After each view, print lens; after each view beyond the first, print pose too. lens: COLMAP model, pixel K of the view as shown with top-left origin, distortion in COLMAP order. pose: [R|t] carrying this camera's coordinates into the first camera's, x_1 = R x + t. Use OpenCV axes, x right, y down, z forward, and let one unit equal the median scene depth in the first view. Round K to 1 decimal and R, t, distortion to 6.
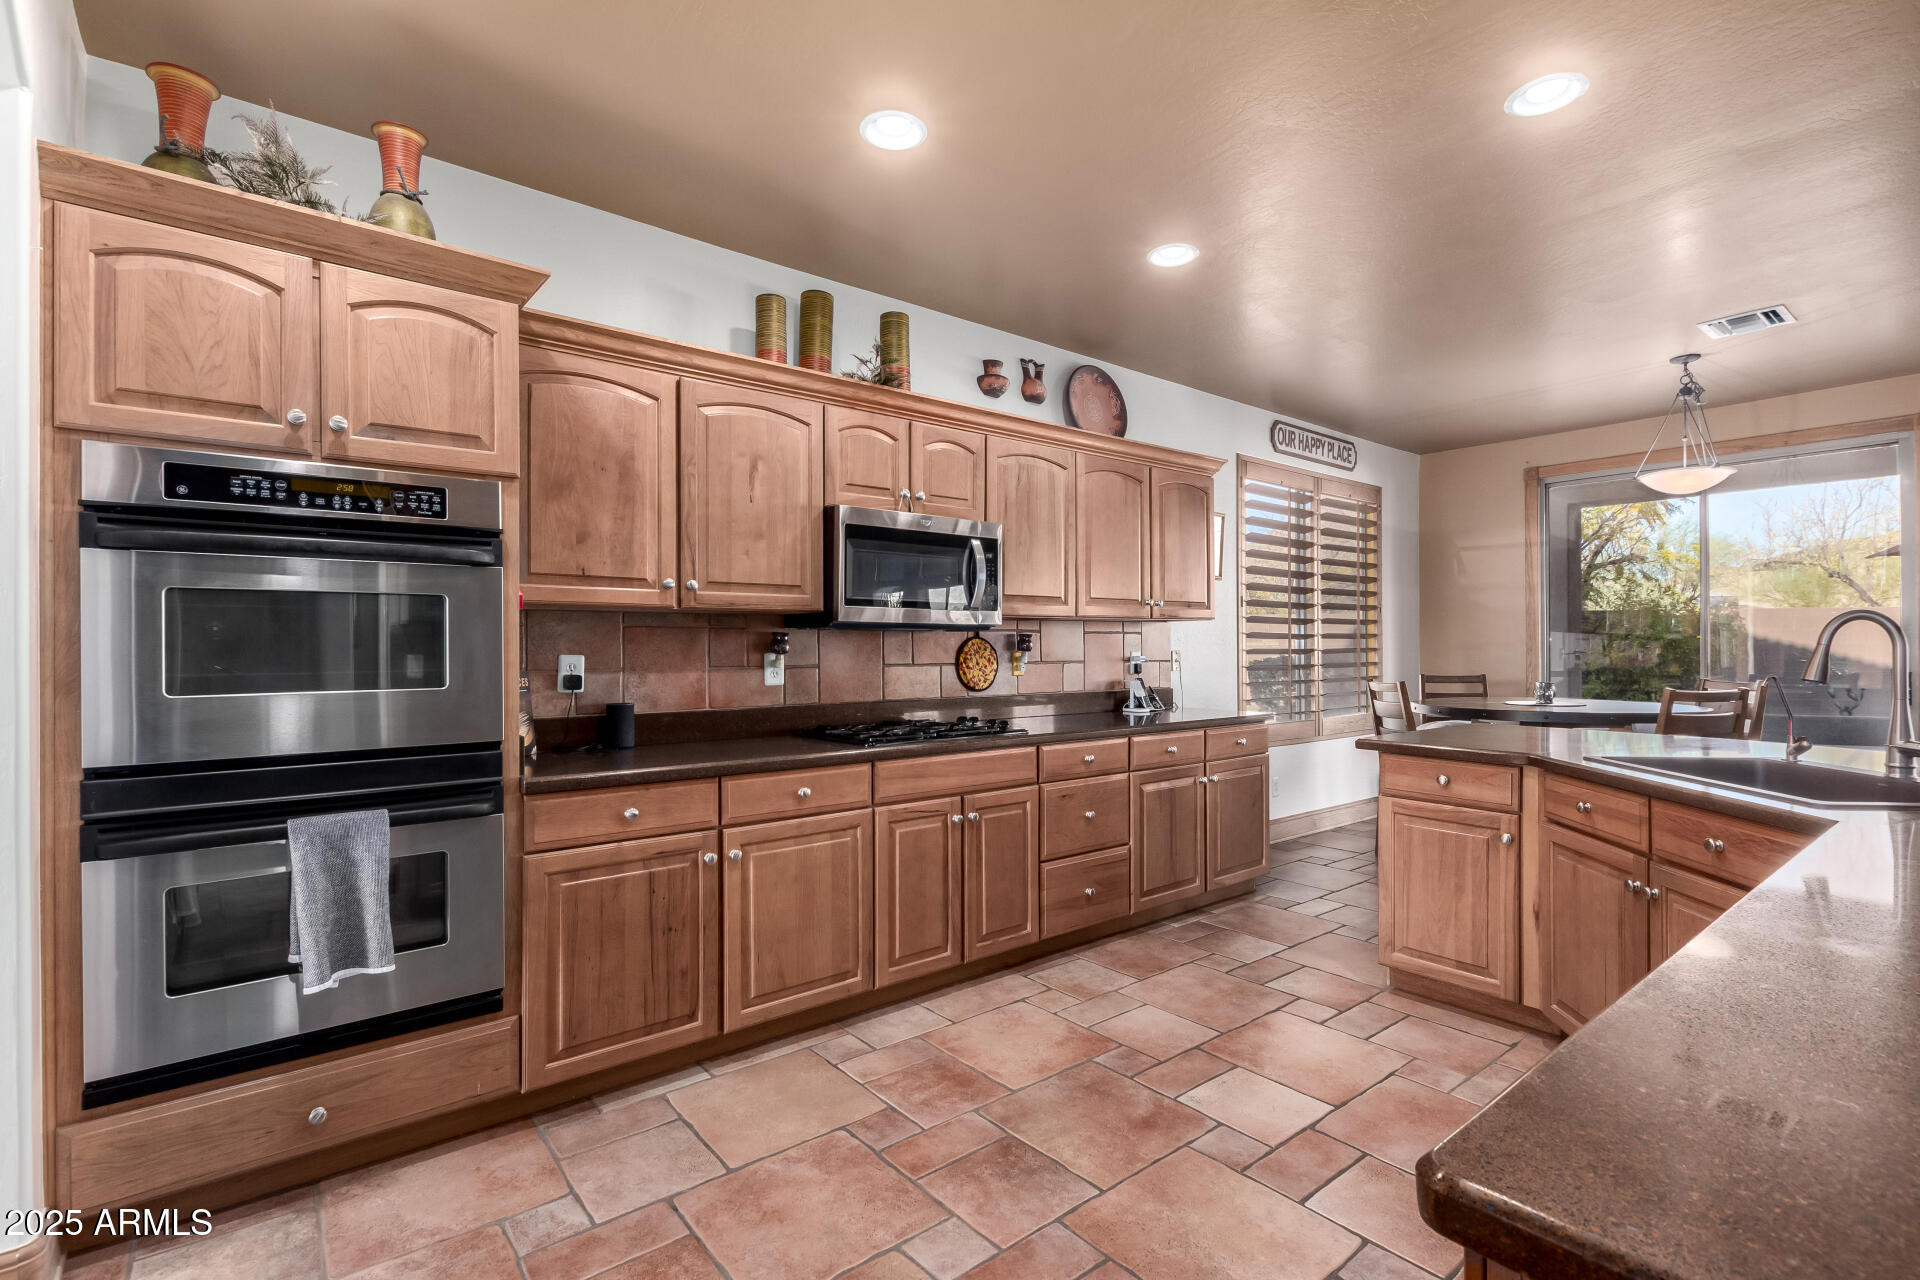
lens RADIAL K [[884.0, 0, 960.2], [0, 884.0, 644.0], [0, 0, 1]] dist [0.005081, -0.000759]
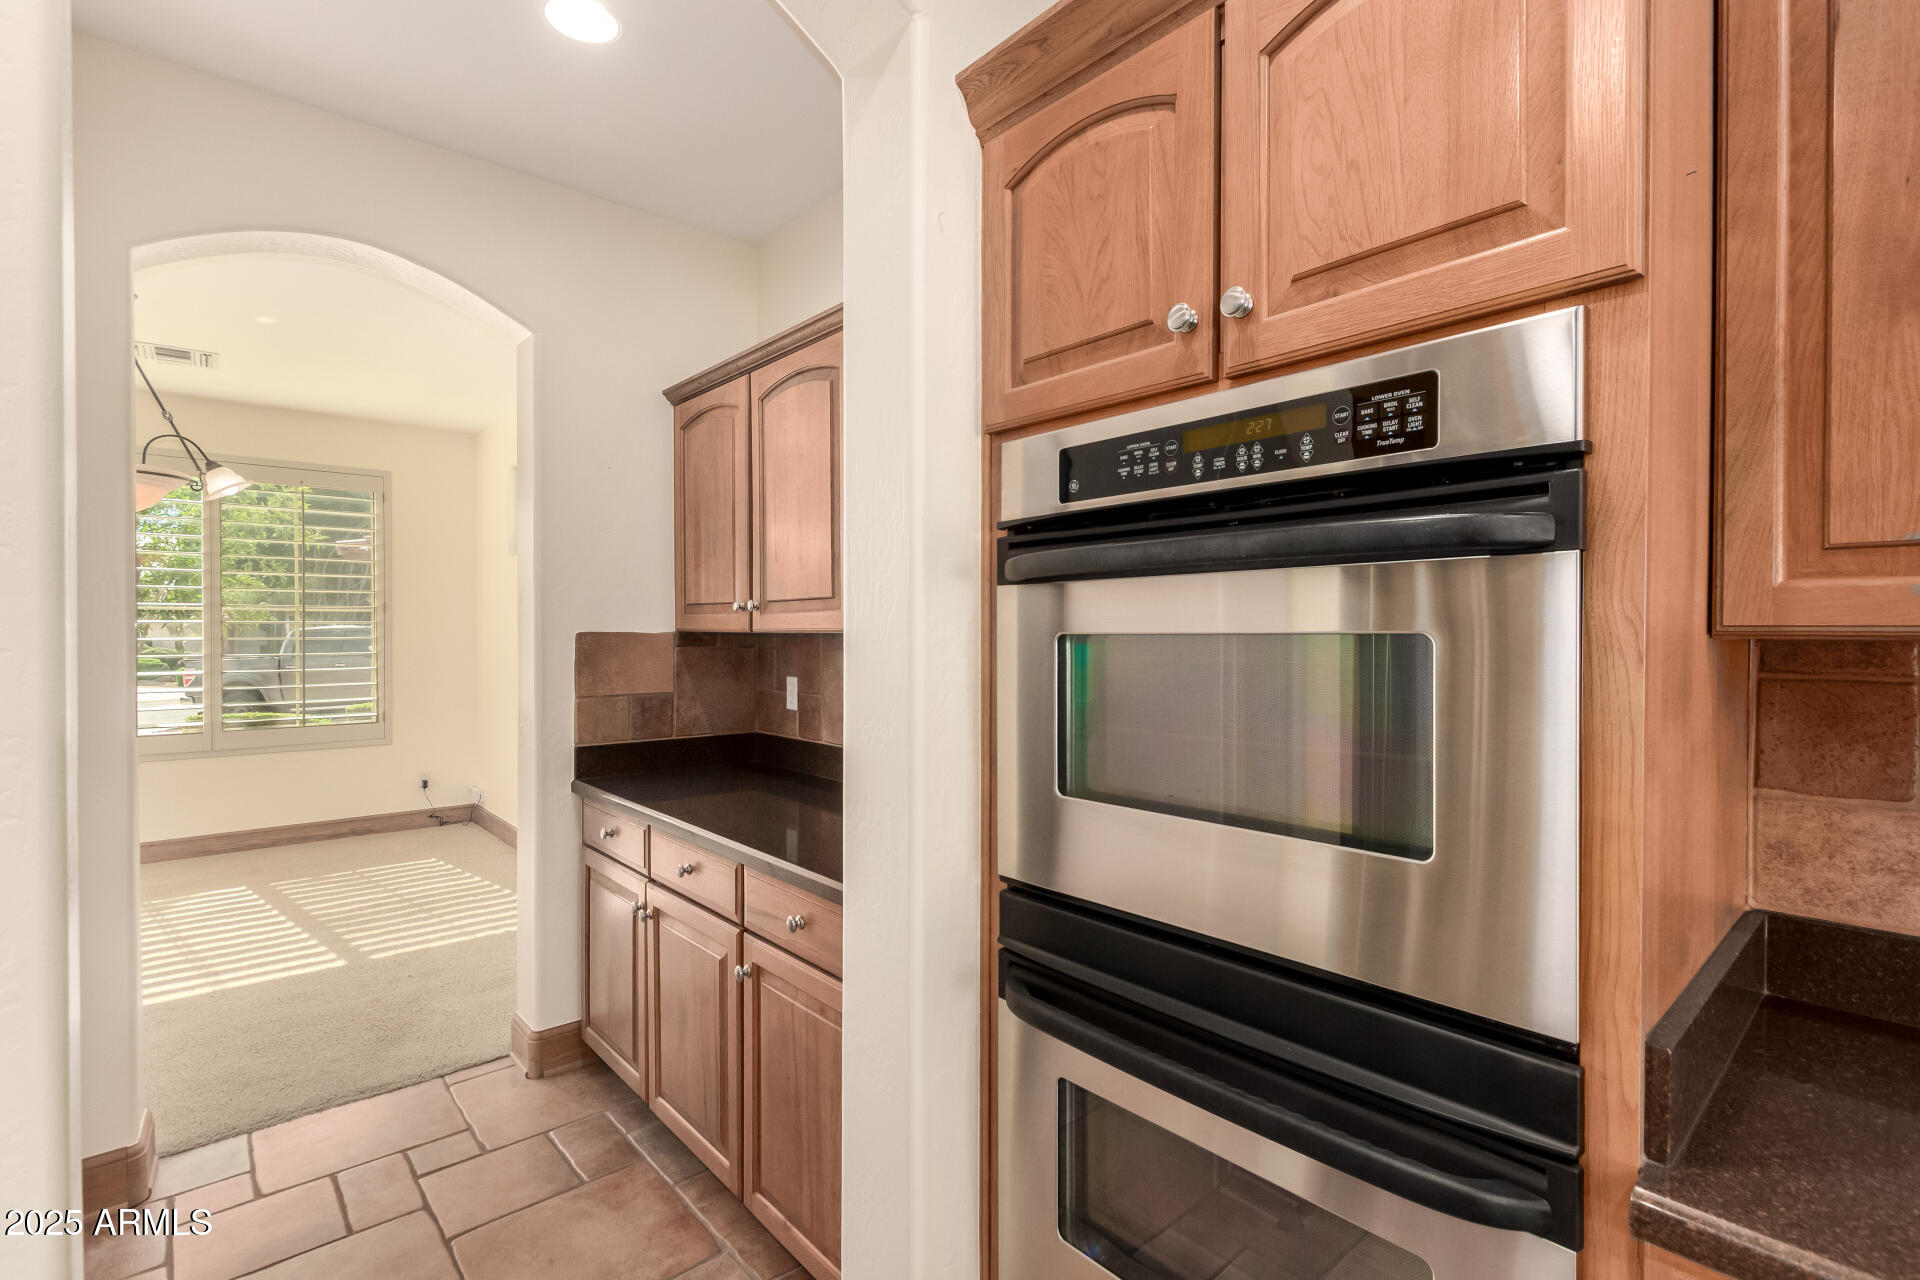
lens RADIAL K [[884.0, 0, 971.0], [0, 884.0, 637.2], [0, 0, 1]] dist [0.005081, -0.000759]
pose [[0.059529, 0.011707, -0.998158, -0.206803], [0.004519, 0.999918, 0.011997, -0.065270], [0.998216, -0.005225, 0.059472, 0.828333]]
